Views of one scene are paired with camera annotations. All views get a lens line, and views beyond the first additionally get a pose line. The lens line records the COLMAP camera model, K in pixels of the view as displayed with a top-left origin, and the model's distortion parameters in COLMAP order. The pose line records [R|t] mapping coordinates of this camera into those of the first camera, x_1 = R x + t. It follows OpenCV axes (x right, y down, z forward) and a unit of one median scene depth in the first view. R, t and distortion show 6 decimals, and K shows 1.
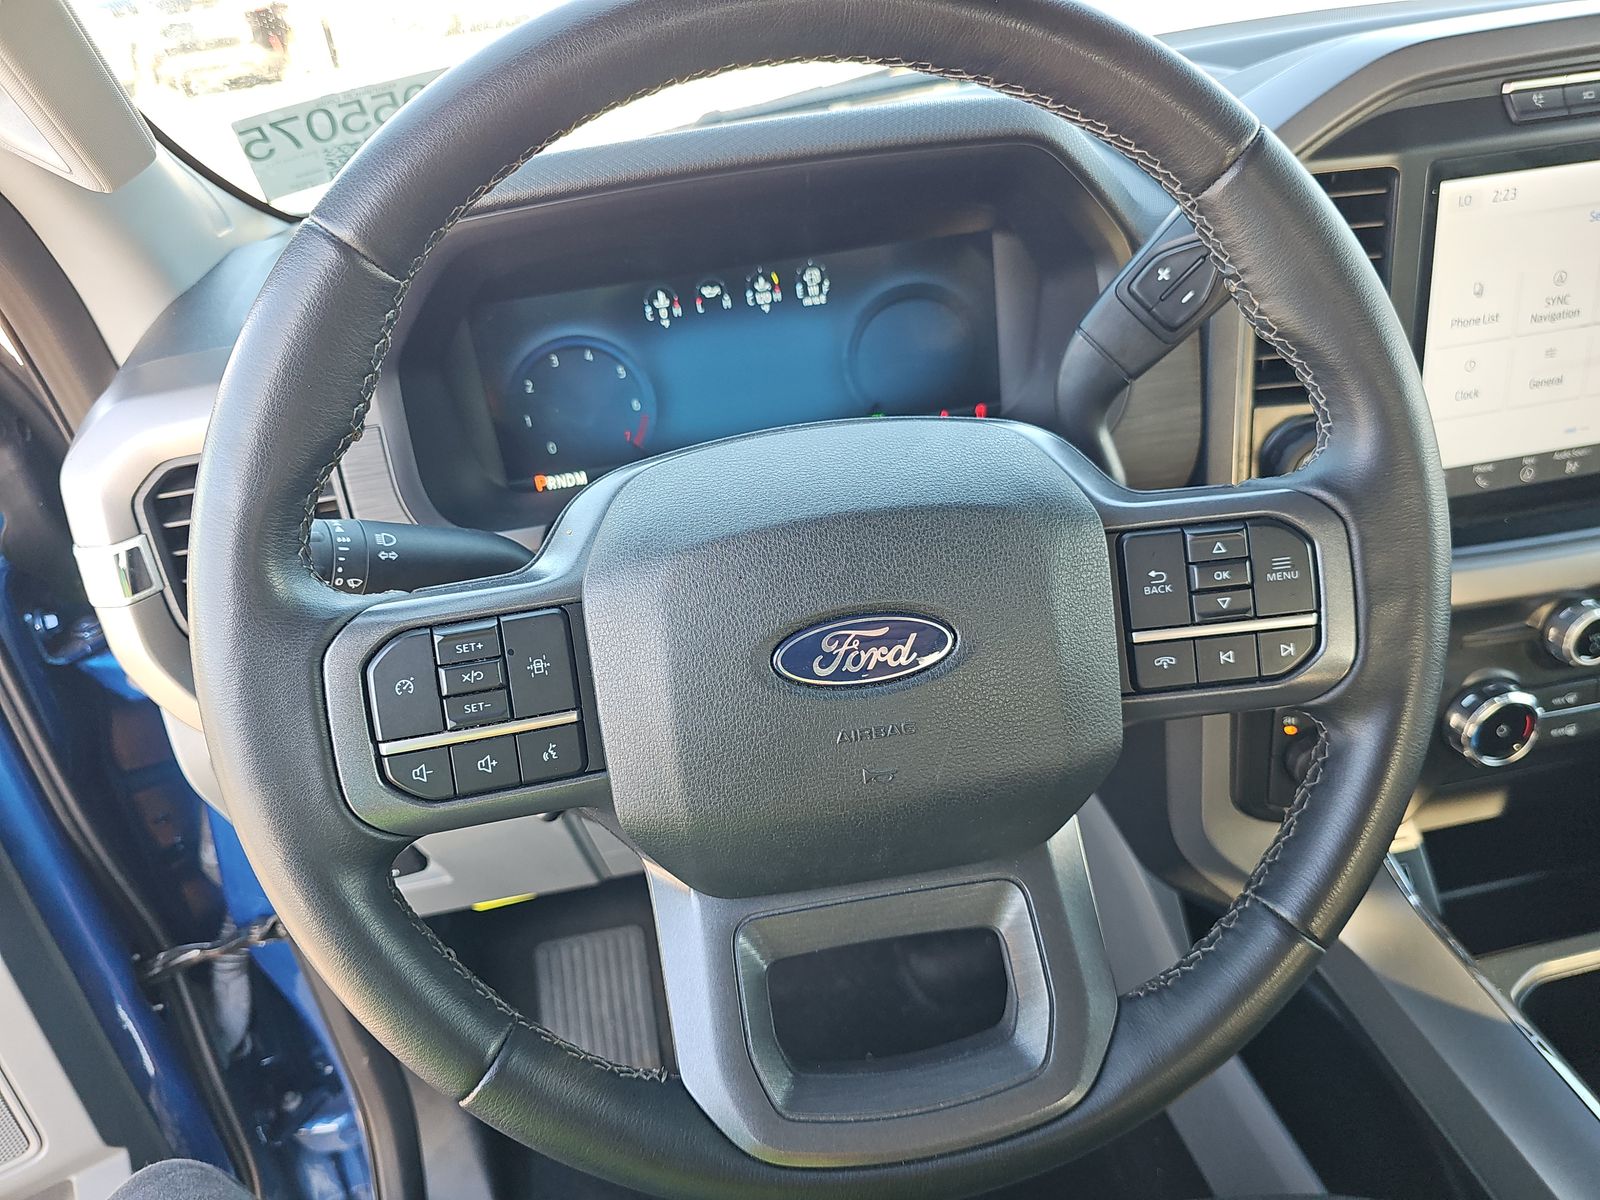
lens RADIAL K [[1072.5, 0, 820.3], [0, 1072.5, 591.1], [0, 0, 1]] dist [0.032572, -0.037238]
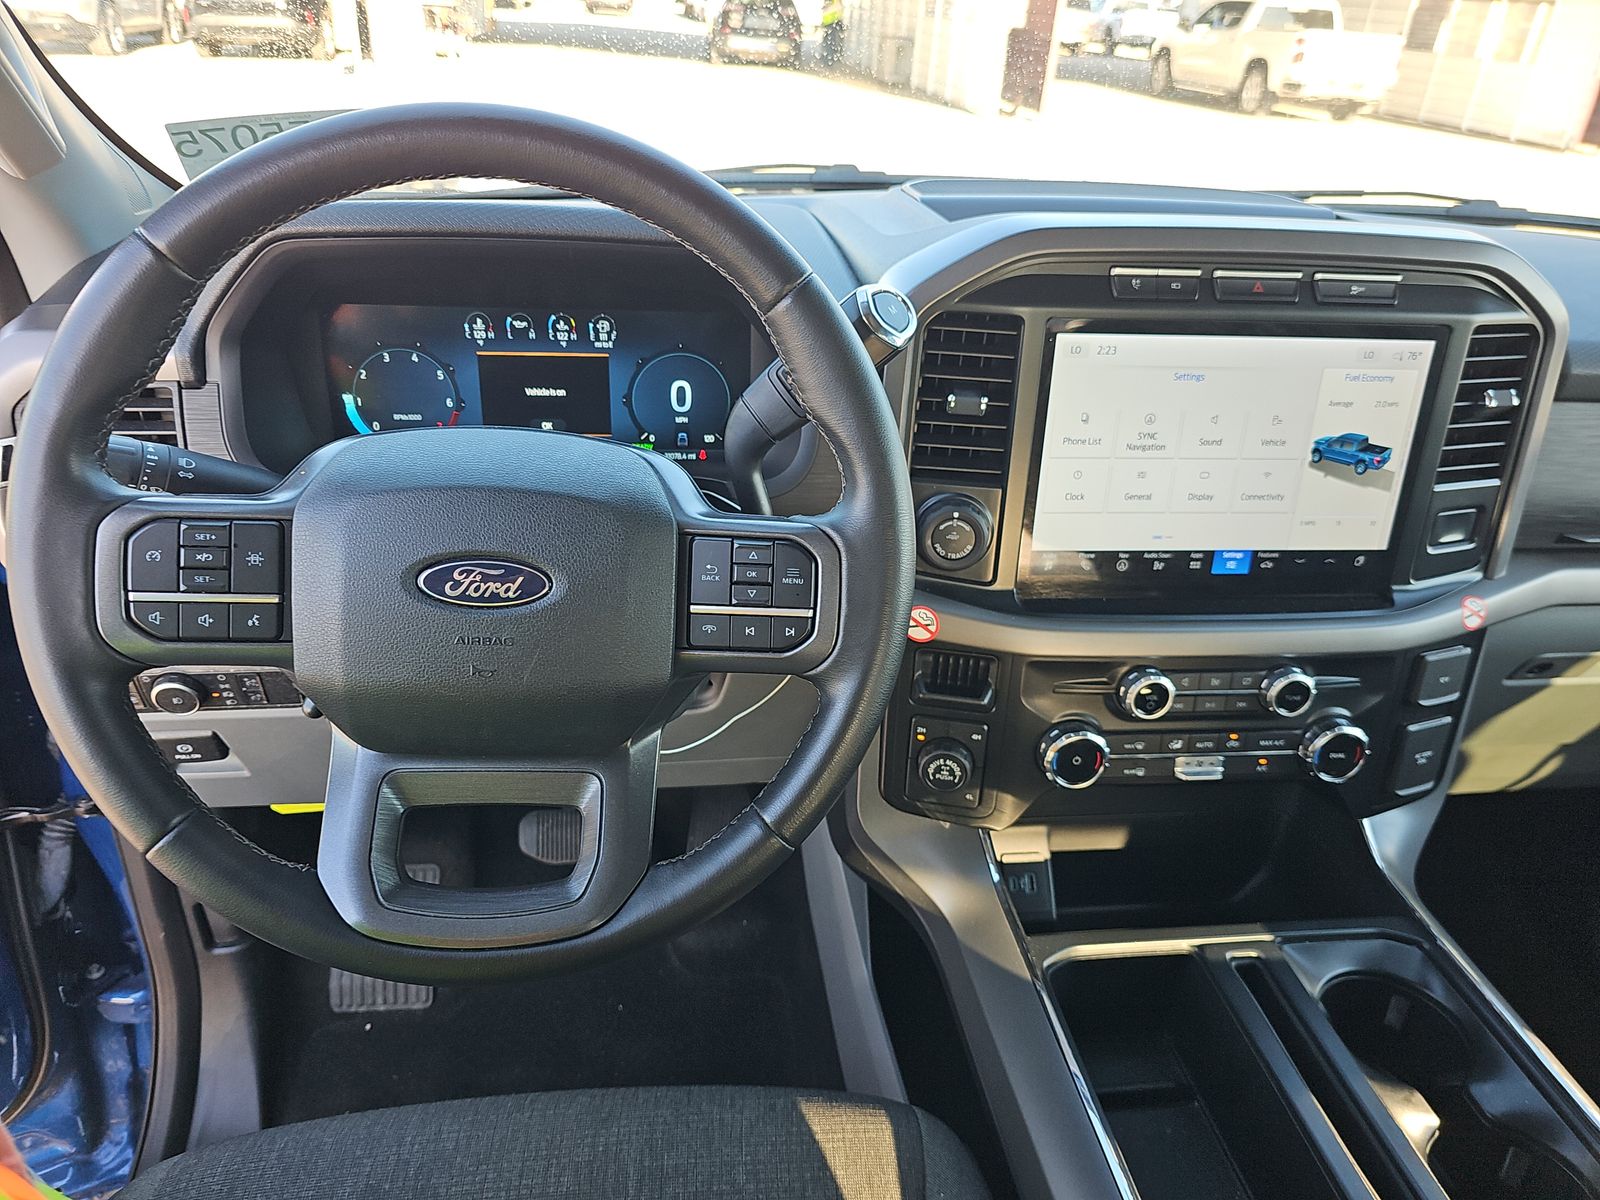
lens RADIAL K [[1063.1, 0, 802.0], [0, 1063.1, 598.2], [0, 0, 1]] dist [0.058216, -0.055211]
pose [[0.987659, 0.154192, 0.027456, 0.318683], [-0.153100, 0.987470, -0.038249, 0.048340], [-0.033010, 0.033573, 0.998891, -0.338302]]
